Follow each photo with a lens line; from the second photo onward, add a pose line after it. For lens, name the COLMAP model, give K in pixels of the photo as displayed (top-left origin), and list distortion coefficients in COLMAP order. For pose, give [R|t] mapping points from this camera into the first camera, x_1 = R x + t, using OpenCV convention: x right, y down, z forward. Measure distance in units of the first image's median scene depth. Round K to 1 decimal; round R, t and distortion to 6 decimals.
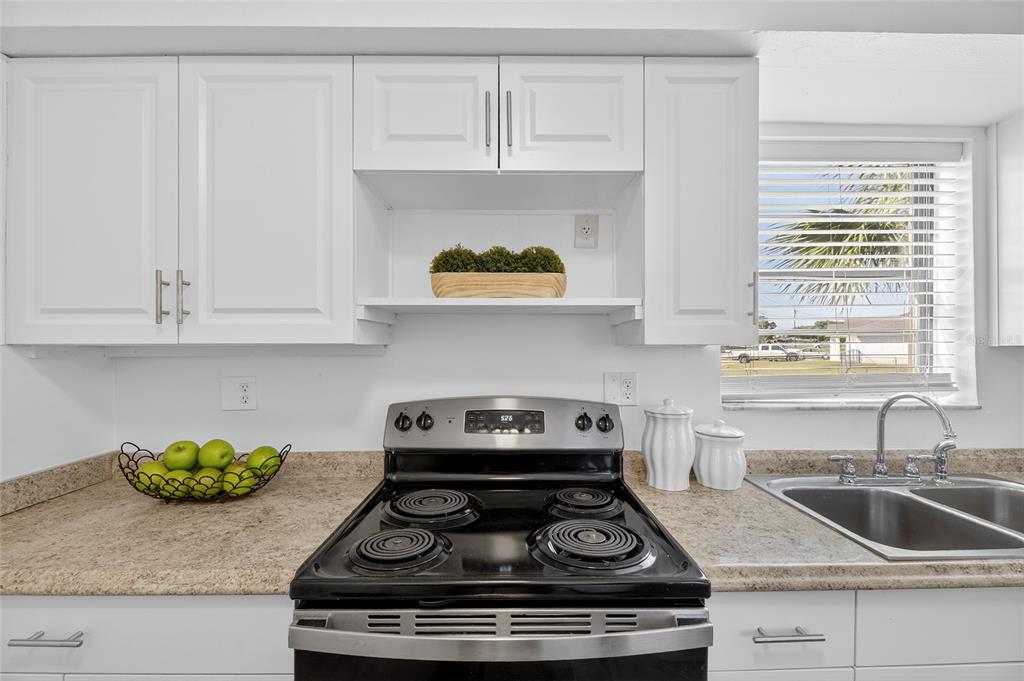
lens RADIAL K [[419.1, 0, 514.1], [0, 419.1, 346.0], [0, 0, 1]] dist [-0.000446, -0.002258]
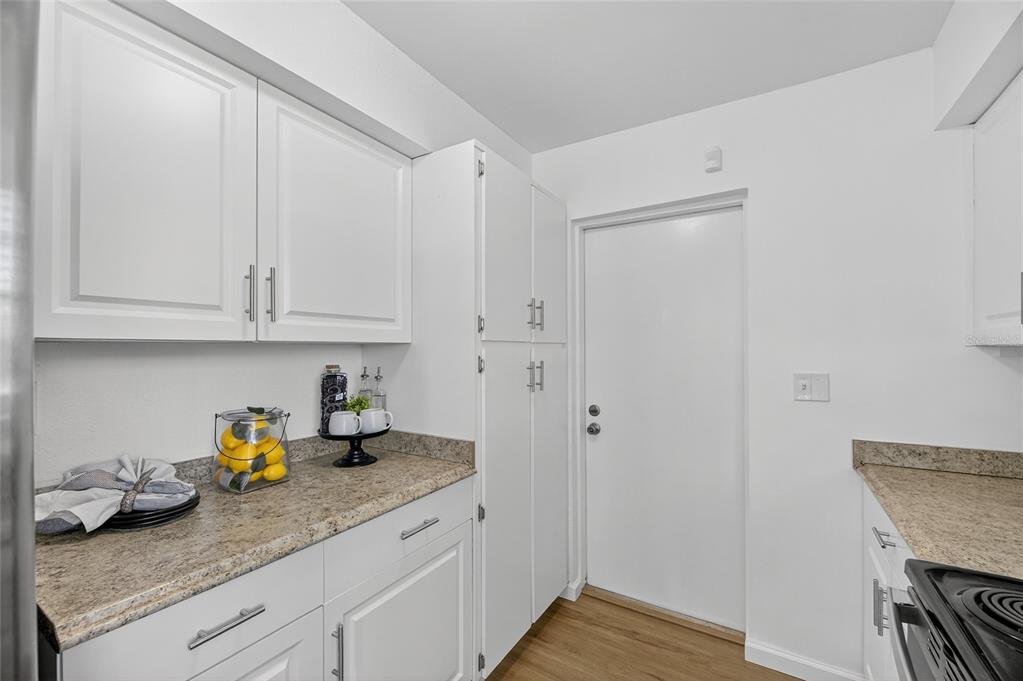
lens RADIAL K [[418.7, 0, 512.7], [0, 418.7, 345.6], [0, 0, 1]] dist [-0.000446, -0.002258]
pose [[-0.538395, -0.001640, -0.842691, 0.656228], [0.011544, 0.999890, -0.009322, -0.006962], [0.842614, -0.014747, -0.538316, 0.475911]]
